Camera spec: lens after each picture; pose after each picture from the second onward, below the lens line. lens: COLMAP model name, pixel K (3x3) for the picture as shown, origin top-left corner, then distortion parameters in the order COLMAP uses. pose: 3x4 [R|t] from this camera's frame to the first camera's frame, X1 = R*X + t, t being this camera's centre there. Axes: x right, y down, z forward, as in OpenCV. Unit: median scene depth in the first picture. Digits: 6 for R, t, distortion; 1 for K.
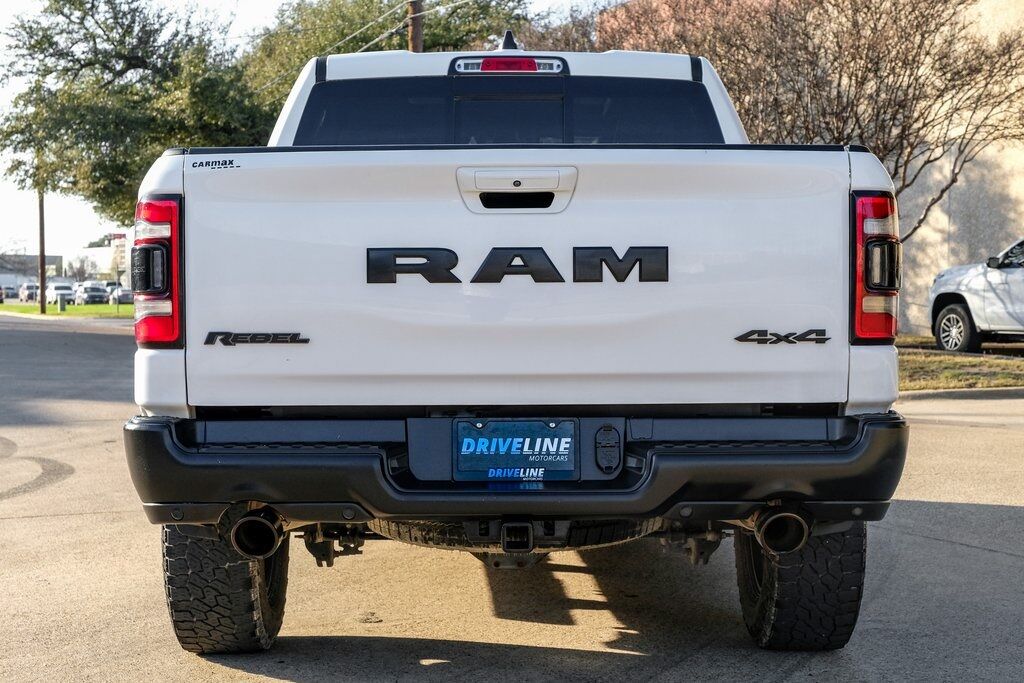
lens RADIAL K [[1739.0, 0, 516.6], [0, 1739.0, 342.9], [0, 0, 1]] dist [0.076096, 0.000000]
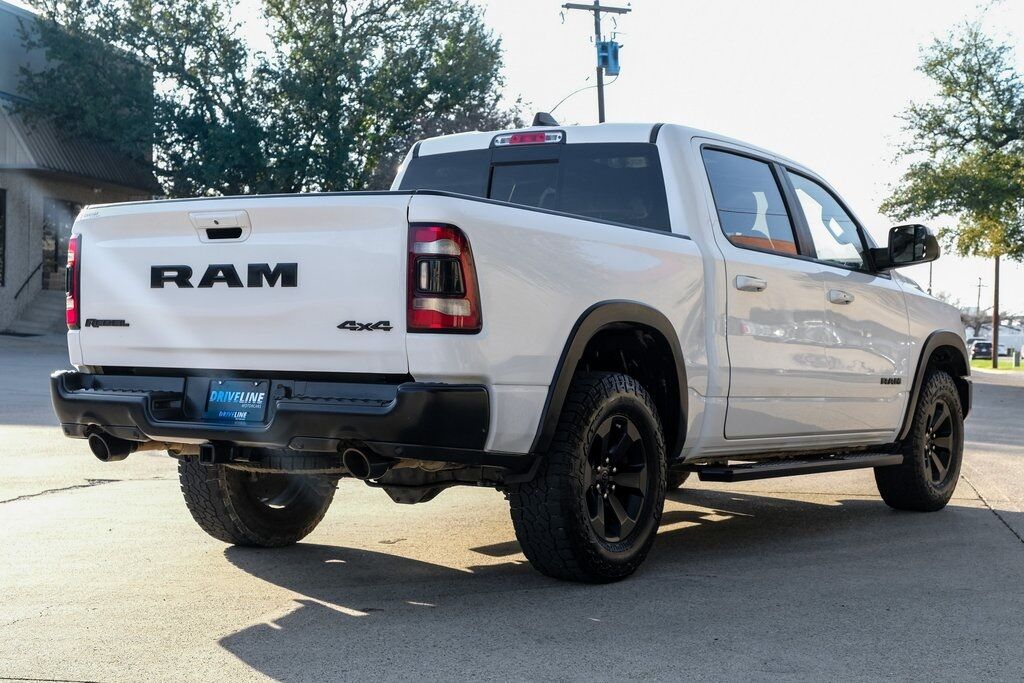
lens RADIAL K [[1597.7, 0, 509.4], [0, 1597.7, 344.9], [0, 0, 1]] dist [0.107775, 0.000000]
pose [[0.826578, 0.017546, -0.562549, 0.987362], [-0.036050, 0.999112, -0.021807, 0.036440], [0.561667, 0.038305, 0.826476, -0.015066]]
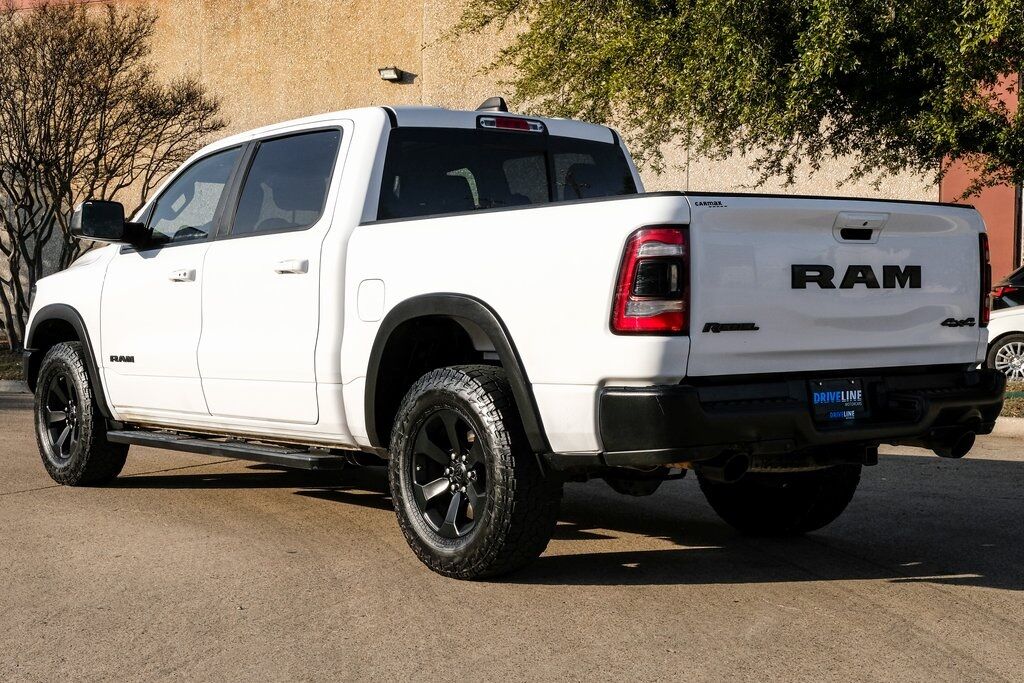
lens RADIAL K [[1535.6, 0, 506.5], [0, 1535.6, 337.0], [0, 0, 1]] dist [0.039374, 0.000000]
pose [[0.797125, -0.016124, 0.603598, -1.048743], [0.019069, 0.999817, 0.001526, -0.000078], [-0.603513, 0.010294, 0.797287, 0.110263]]
